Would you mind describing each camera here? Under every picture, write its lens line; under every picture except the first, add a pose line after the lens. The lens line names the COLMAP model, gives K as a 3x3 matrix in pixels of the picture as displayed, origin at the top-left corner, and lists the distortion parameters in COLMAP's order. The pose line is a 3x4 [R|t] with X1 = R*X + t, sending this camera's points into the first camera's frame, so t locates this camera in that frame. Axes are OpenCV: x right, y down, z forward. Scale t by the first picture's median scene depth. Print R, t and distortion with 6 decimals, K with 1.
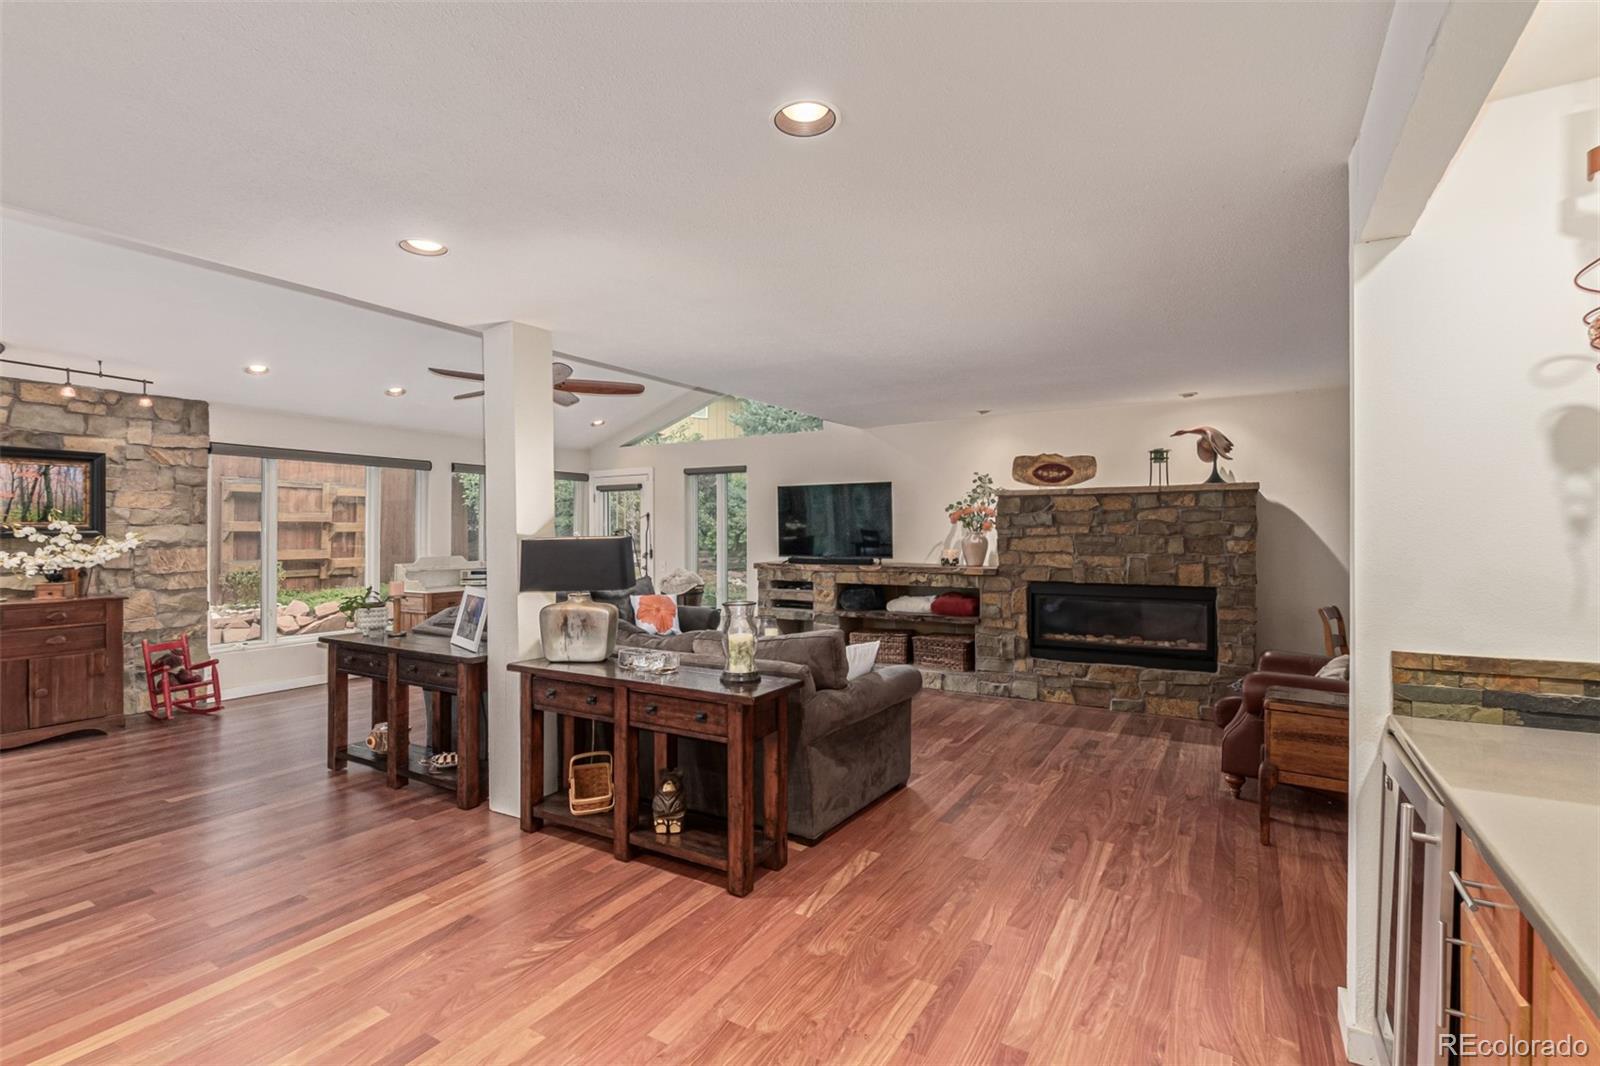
lens RADIAL K [[722.7, 0, 798.5], [0, 722.7, 535.4], [0, 0, 1]] dist [-0.004940, -0.000711]
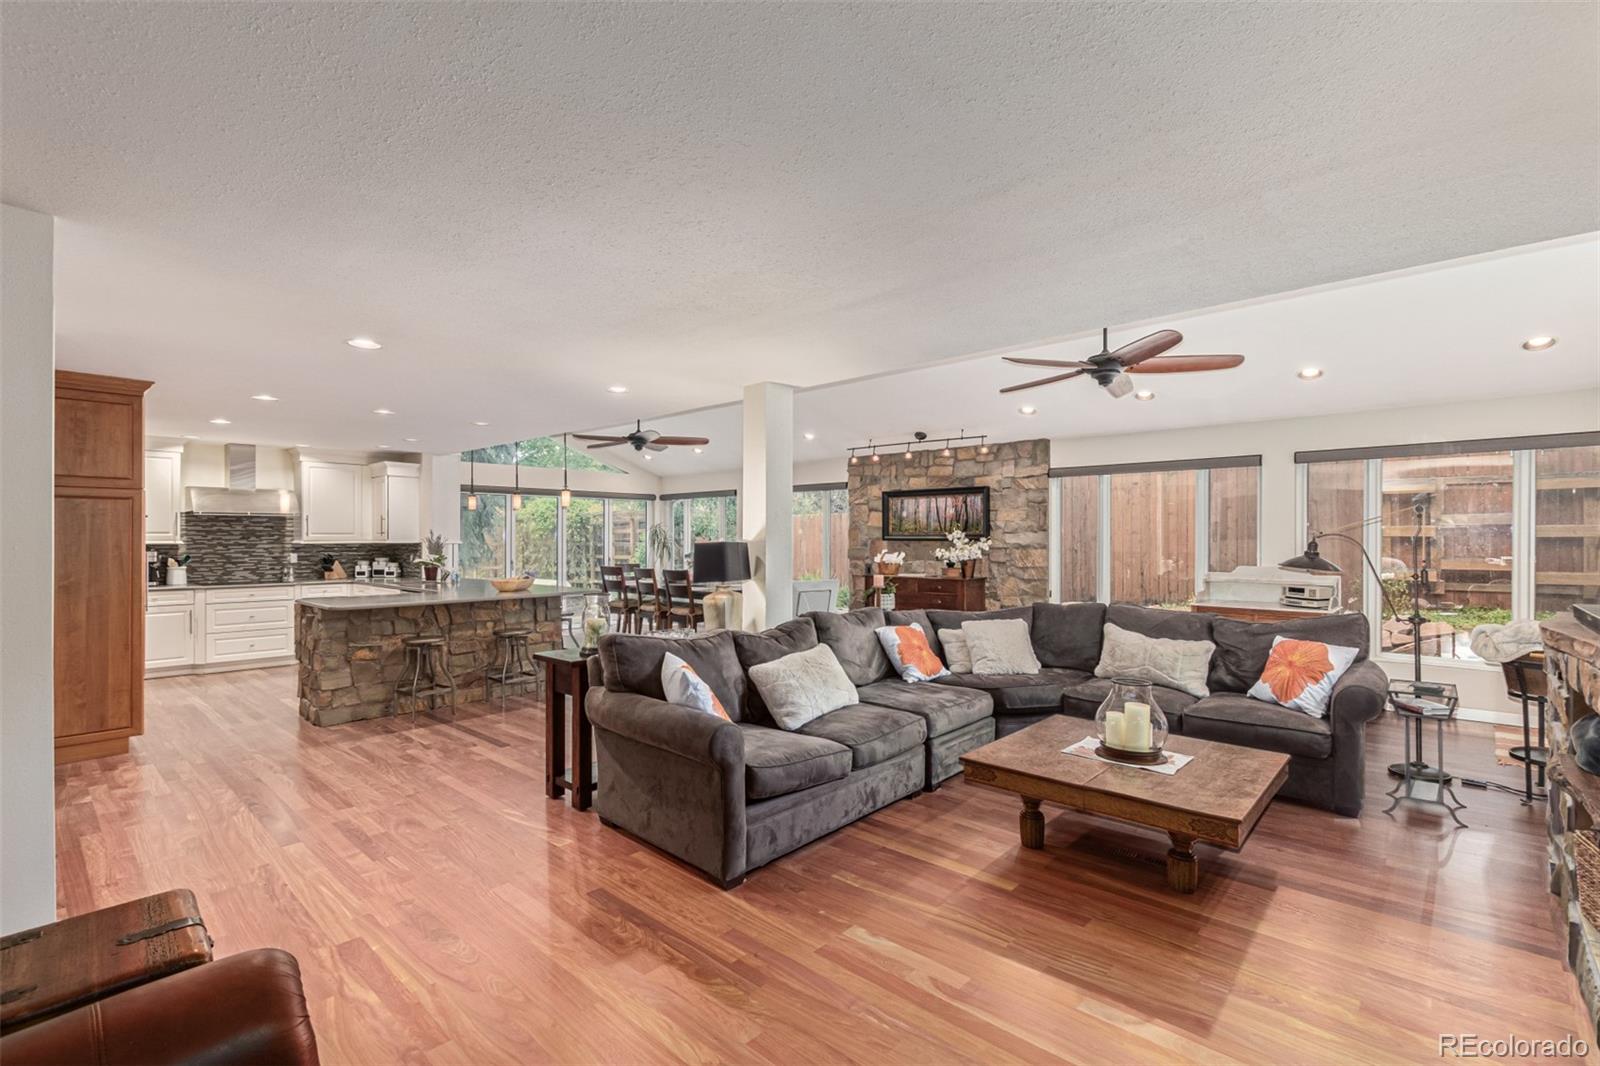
lens RADIAL K [[722.7, 0, 797.4], [0, 722.7, 536.3], [0, 0, 1]] dist [-0.004940, -0.000711]
pose [[-0.191742, -0.001432, -0.981444, 0.582785], [-0.005804, 0.999983, -0.000325, -0.003795], [0.981428, 0.005634, -0.191748, 0.836163]]
